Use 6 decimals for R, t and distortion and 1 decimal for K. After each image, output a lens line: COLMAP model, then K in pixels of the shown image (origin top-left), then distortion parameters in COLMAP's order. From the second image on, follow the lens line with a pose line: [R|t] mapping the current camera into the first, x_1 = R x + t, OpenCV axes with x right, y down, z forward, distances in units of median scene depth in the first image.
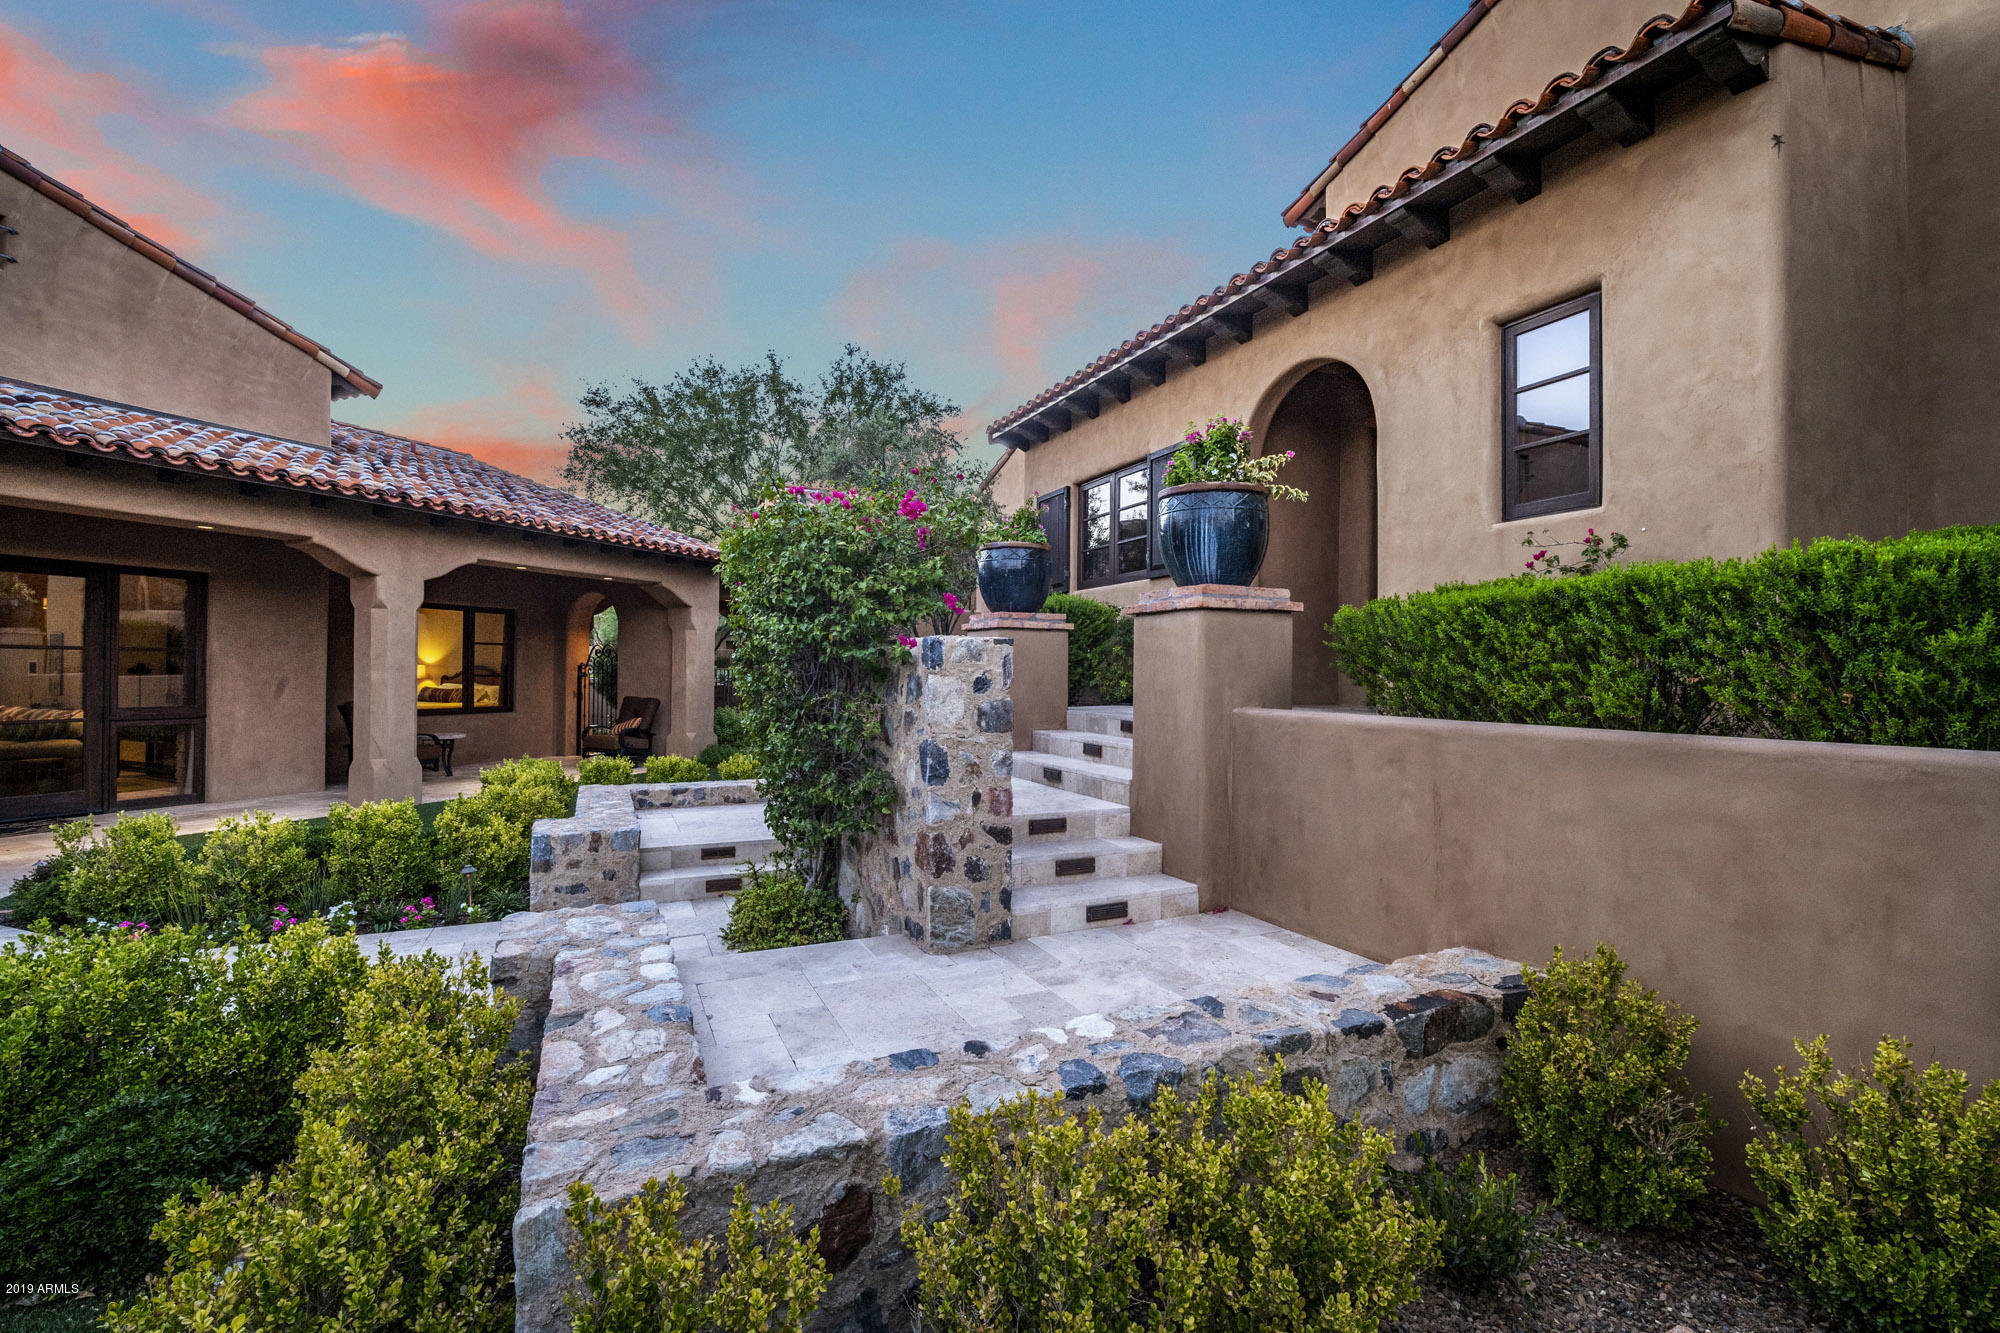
lens RADIAL K [[861.4, 0, 1007.6], [0, 861.4, 666.0], [0, 0, 1]] dist [-0.016898, 0.003173]
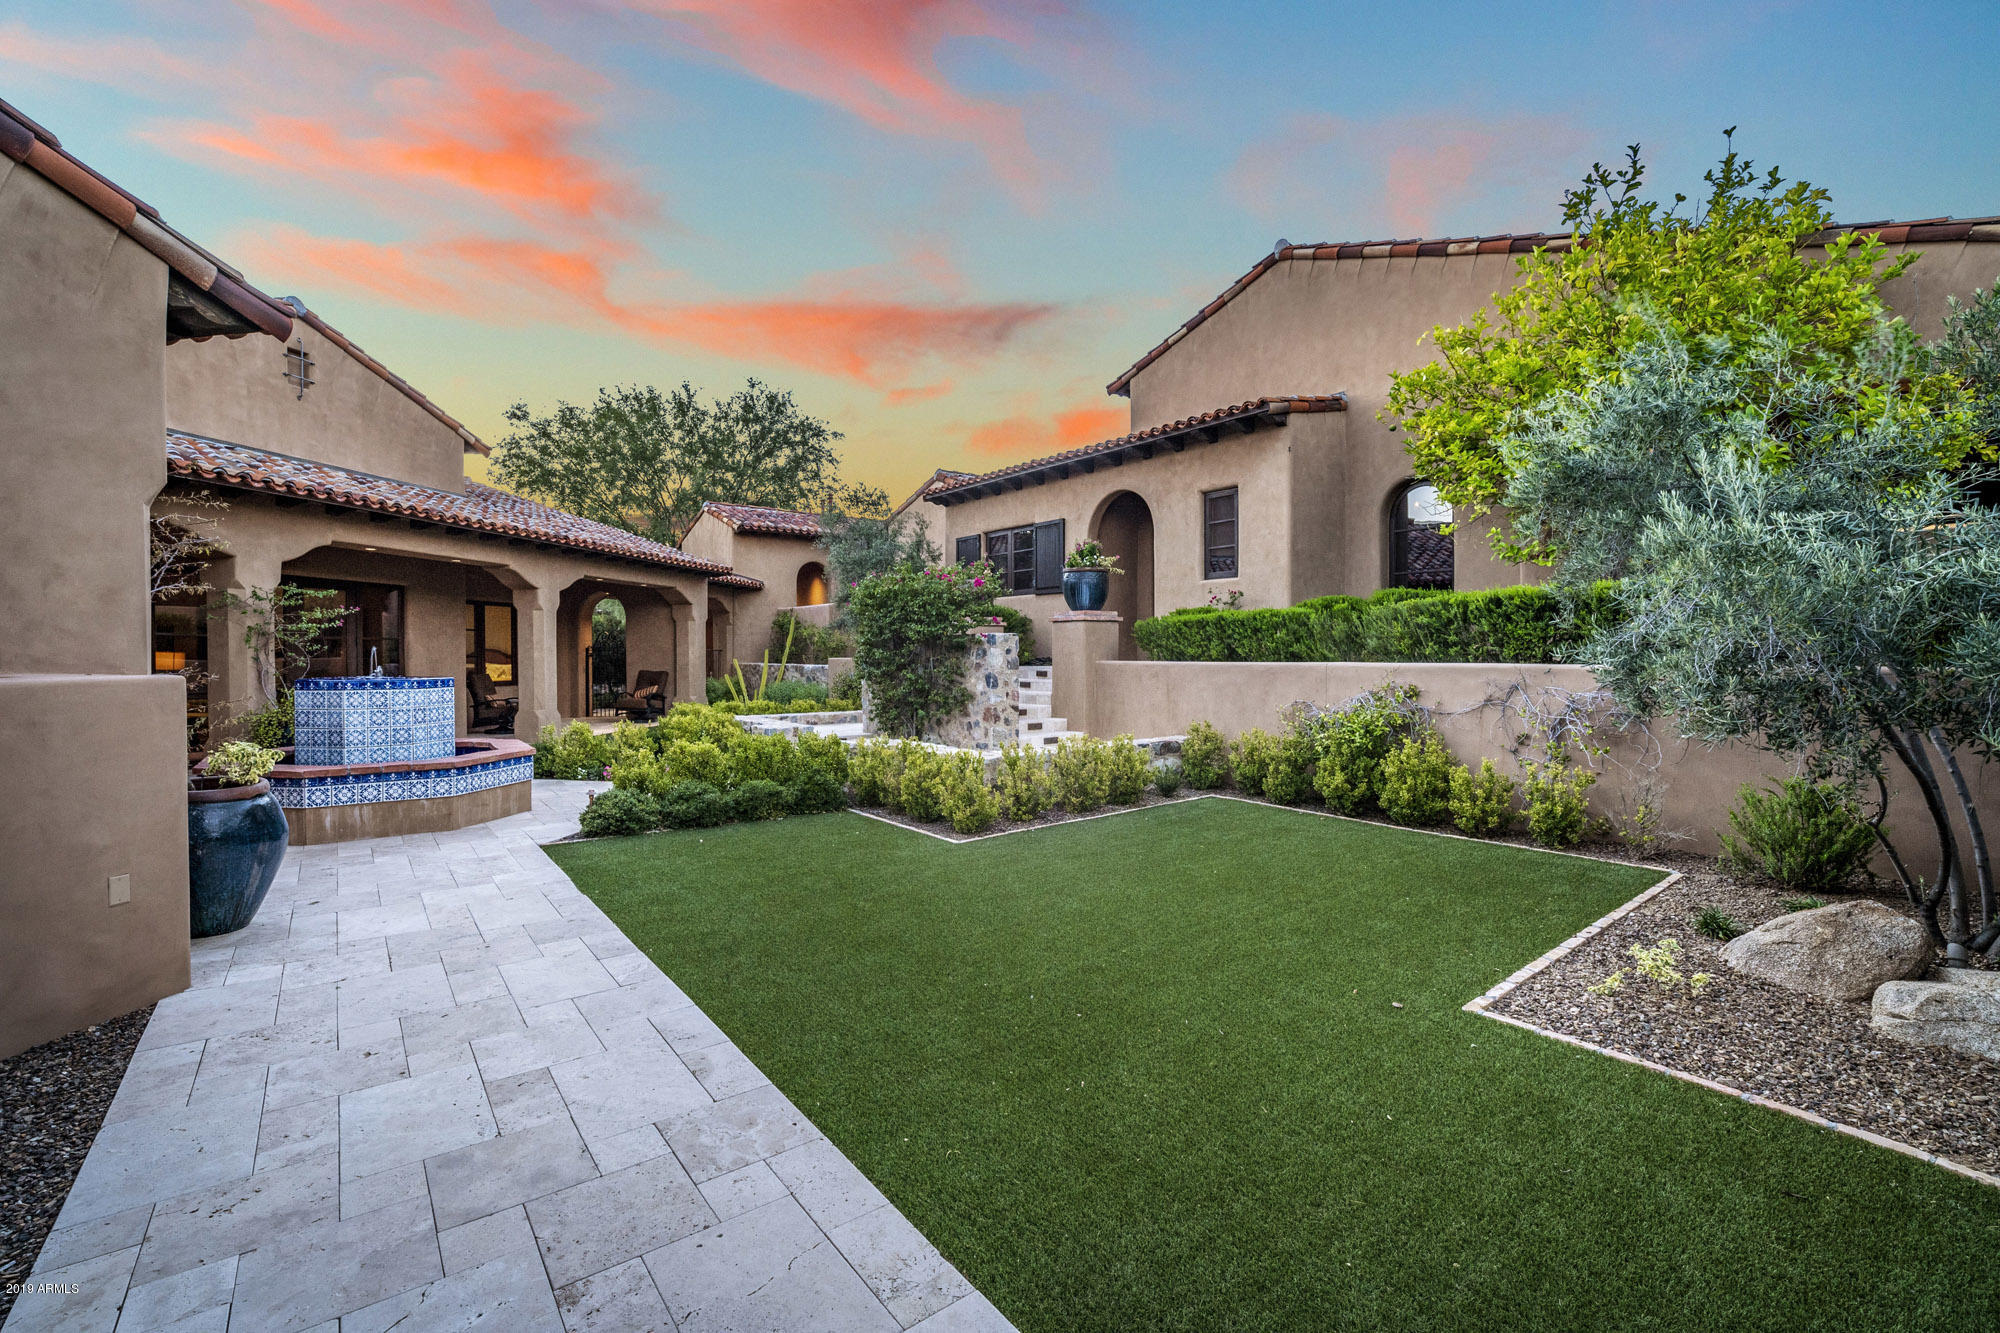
lens RADIAL K [[861.4, 0, 1005.2], [0, 861.4, 656.4], [0, 0, 1]] dist [-0.016898, 0.003173]
pose [[0.977536, -0.010926, 0.210484, -0.286247], [0.008165, 0.999869, 0.013982, -0.000020], [-0.210610, -0.011949, 0.977497, -0.758342]]
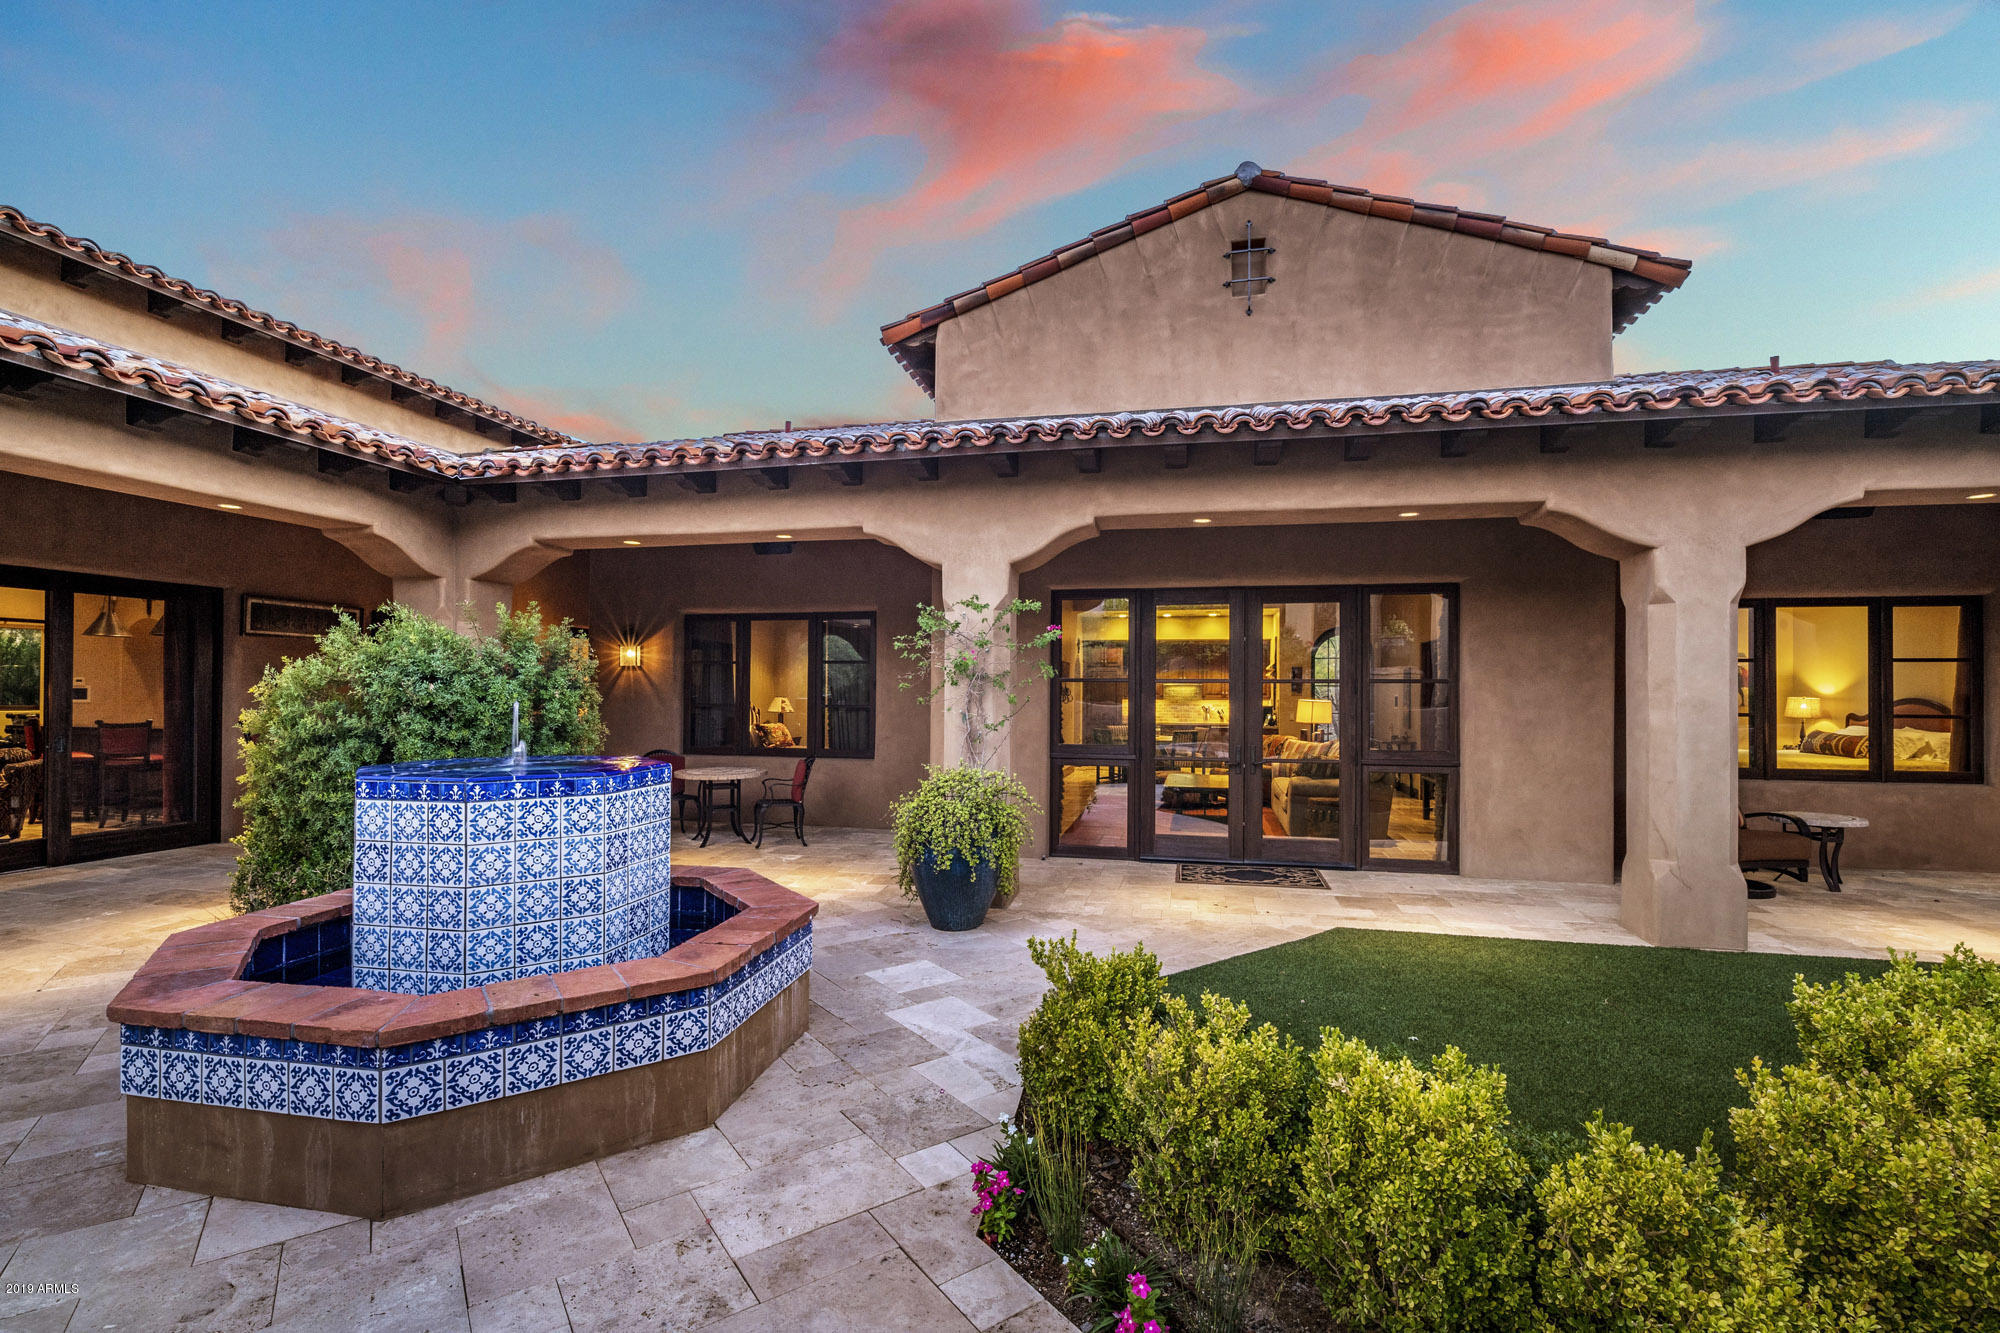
lens RADIAL K [[861.4, 0, 997.5], [0, 861.4, 687.7], [0, 0, 1]] dist [-0.016898, 0.003173]
pose [[0.169565, -0.013871, -0.985421, -0.271811], [0.002216, 0.999904, -0.013694, -0.003053], [0.985516, 0.000138, 0.169580, 0.521431]]
